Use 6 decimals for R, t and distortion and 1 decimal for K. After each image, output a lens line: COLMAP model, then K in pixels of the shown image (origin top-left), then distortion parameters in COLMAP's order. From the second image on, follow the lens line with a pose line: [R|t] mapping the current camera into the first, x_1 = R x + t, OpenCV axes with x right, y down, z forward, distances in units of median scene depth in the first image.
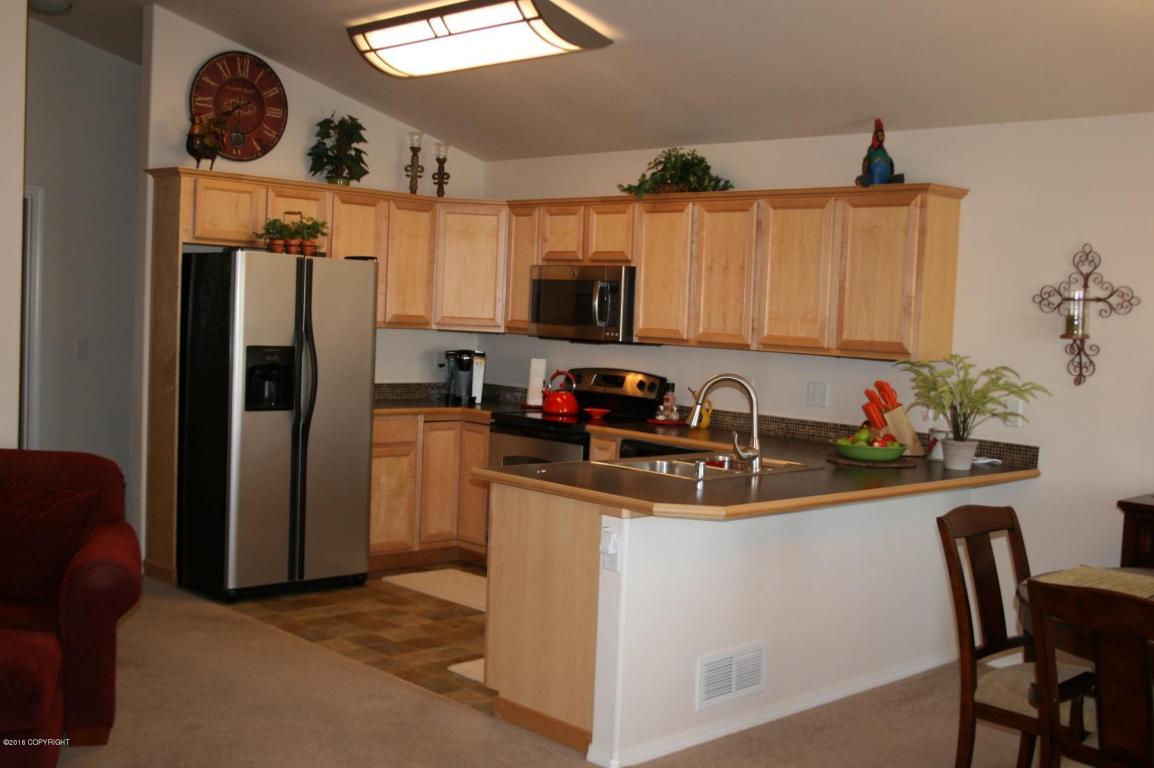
lens RADIAL K [[1304.1, 0, 577.0], [0, 1304.1, 384.0], [0, 0, 1]] dist [-0.086520, 0.002400]
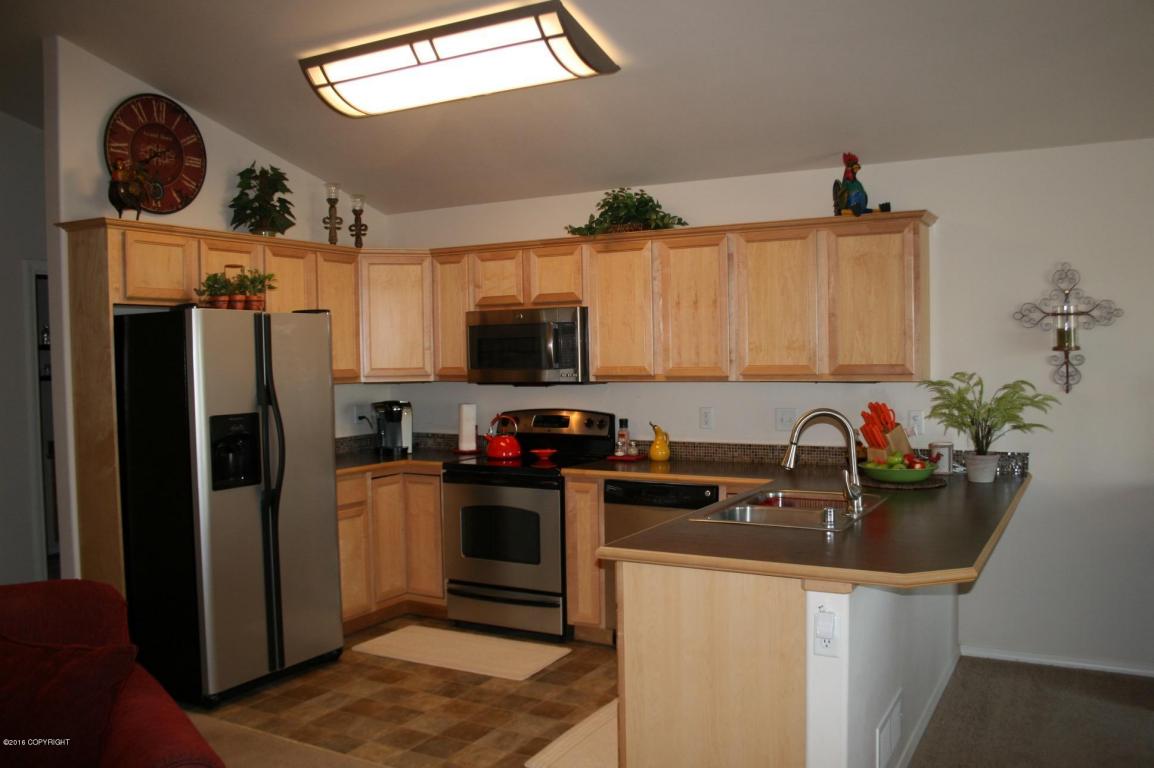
lens RADIAL K [[963.9, 0, 577.0], [0, 963.9, 384.0], [0, 0, 1]] dist [-0.162028, 0.135232]
pose [[0.954317, -0.069588, 0.290580, -0.188115], [0.075796, 0.997072, -0.010152, -0.024155], [-0.289023, 0.031713, 0.956797, 0.298657]]
